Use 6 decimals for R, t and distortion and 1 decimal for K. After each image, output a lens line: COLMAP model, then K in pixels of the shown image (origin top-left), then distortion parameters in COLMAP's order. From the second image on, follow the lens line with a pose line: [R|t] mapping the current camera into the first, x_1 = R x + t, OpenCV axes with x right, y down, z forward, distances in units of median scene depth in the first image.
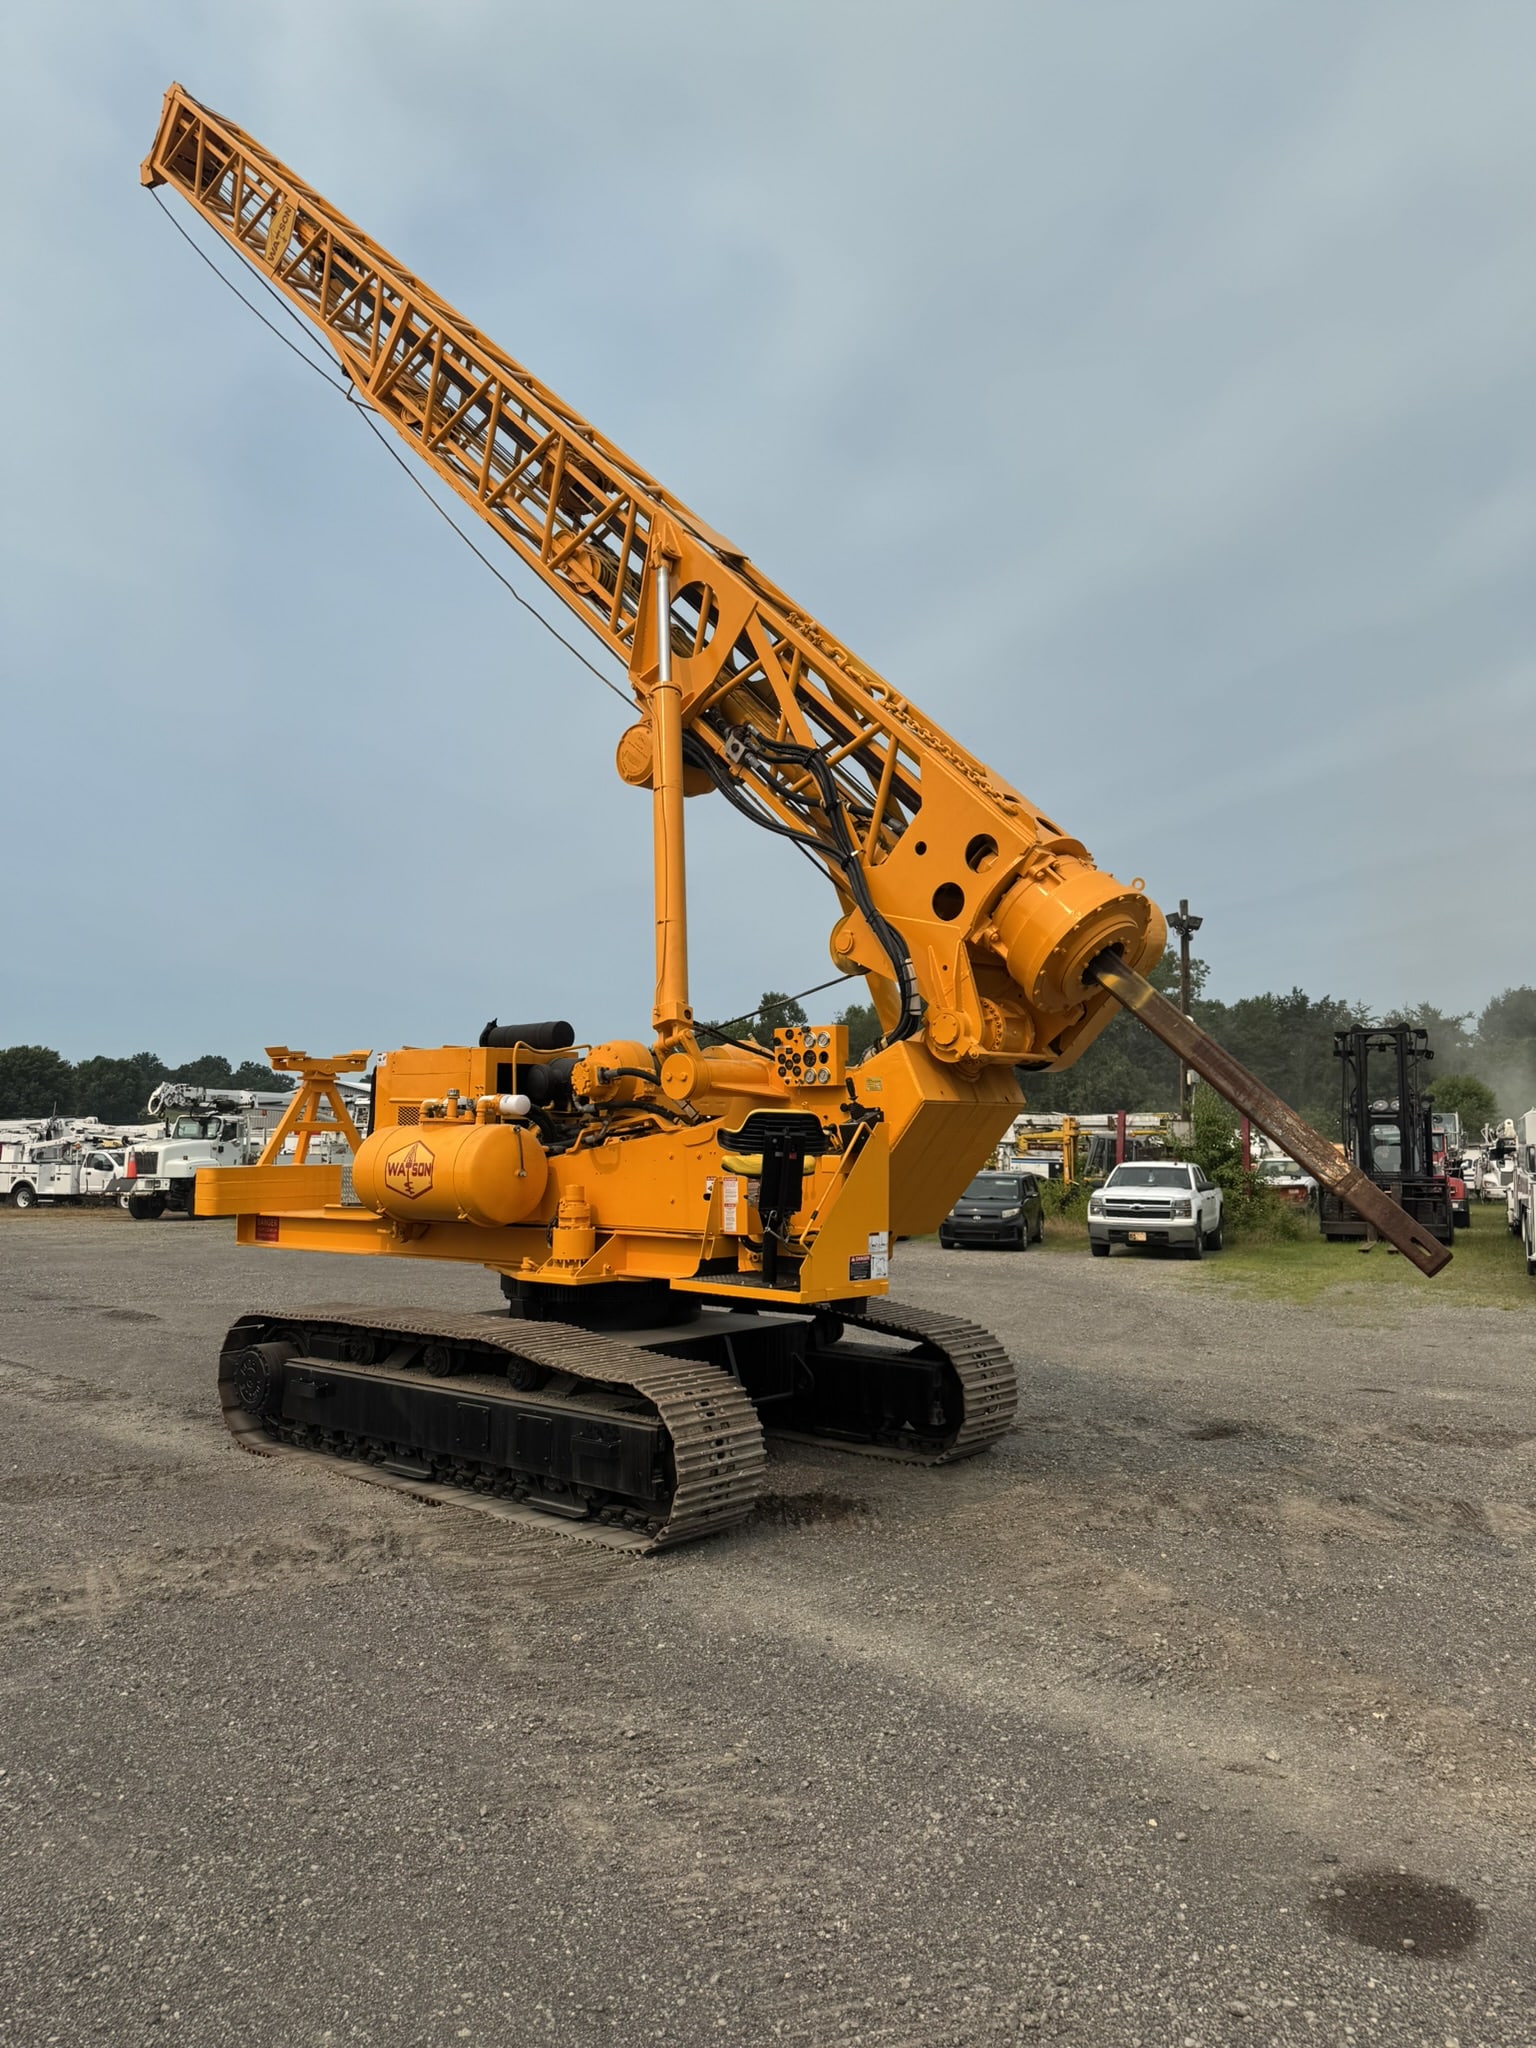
lens RADIAL K [[1449.5, 0, 768.8], [0, 1449.5, 1023.8], [0, 0, 1]] dist [0.006255, -0.018998]
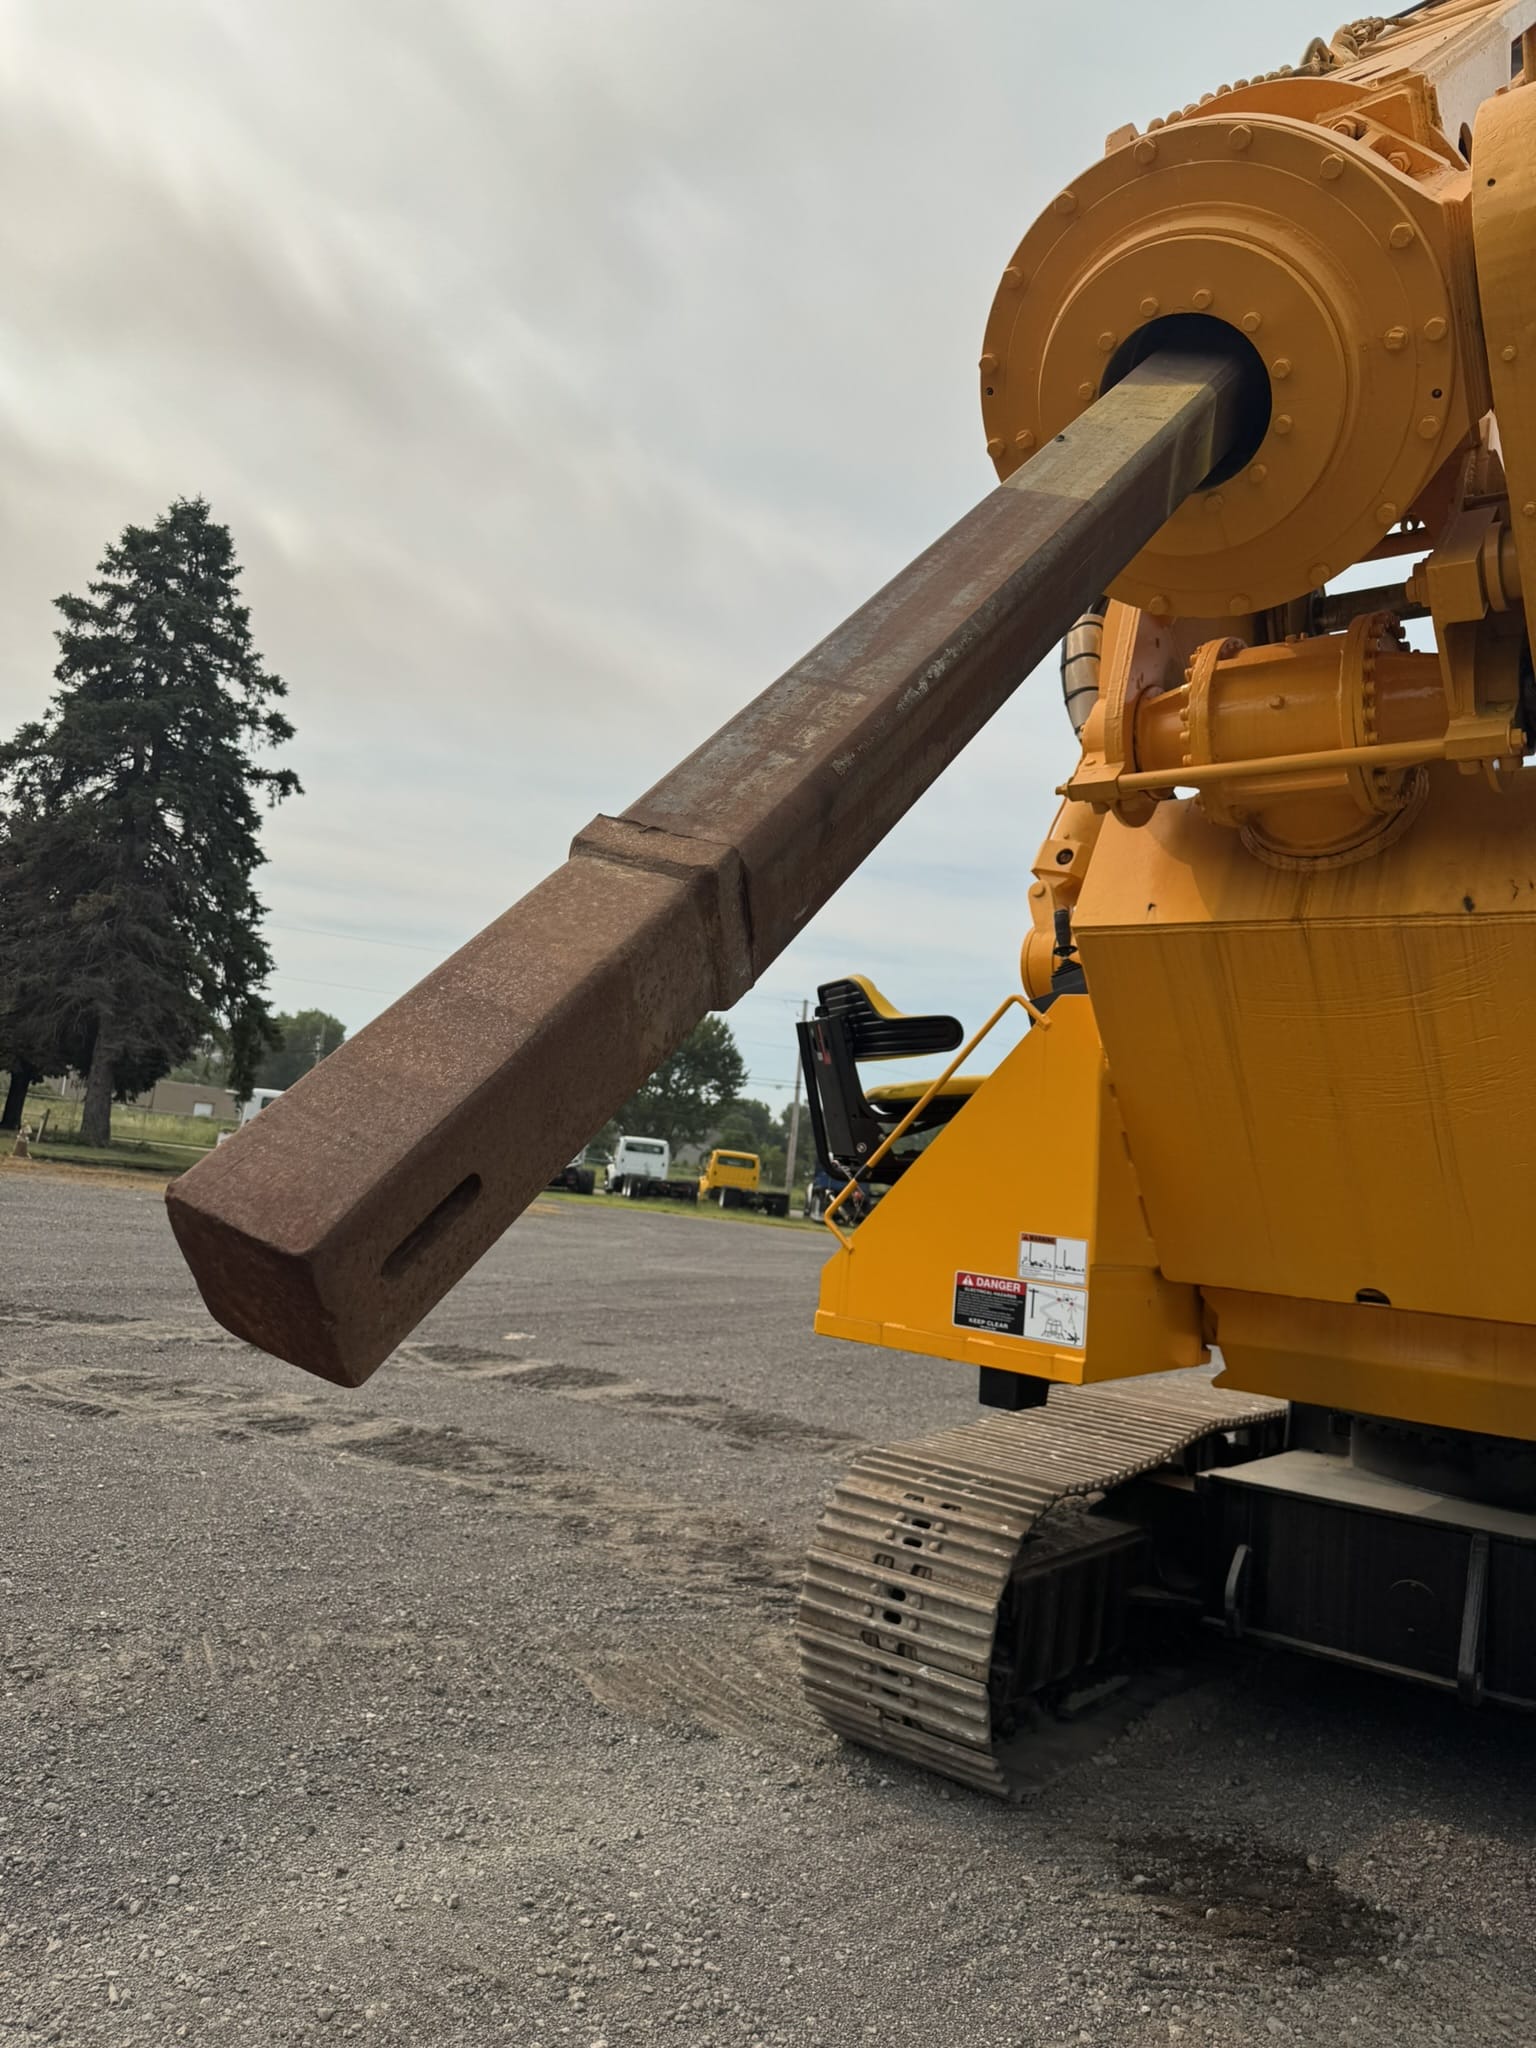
lens RADIAL K [[1449.5, 0, 768.6], [0, 1449.5, 1024.3], [0, 0, 1]] dist [0.006255, -0.018998]
pose [[0.105616, -0.096183, -0.989744, 0.529494], [-0.032968, 0.994425, -0.100156, 0.128564], [0.993860, 0.043208, 0.101856, 0.881689]]
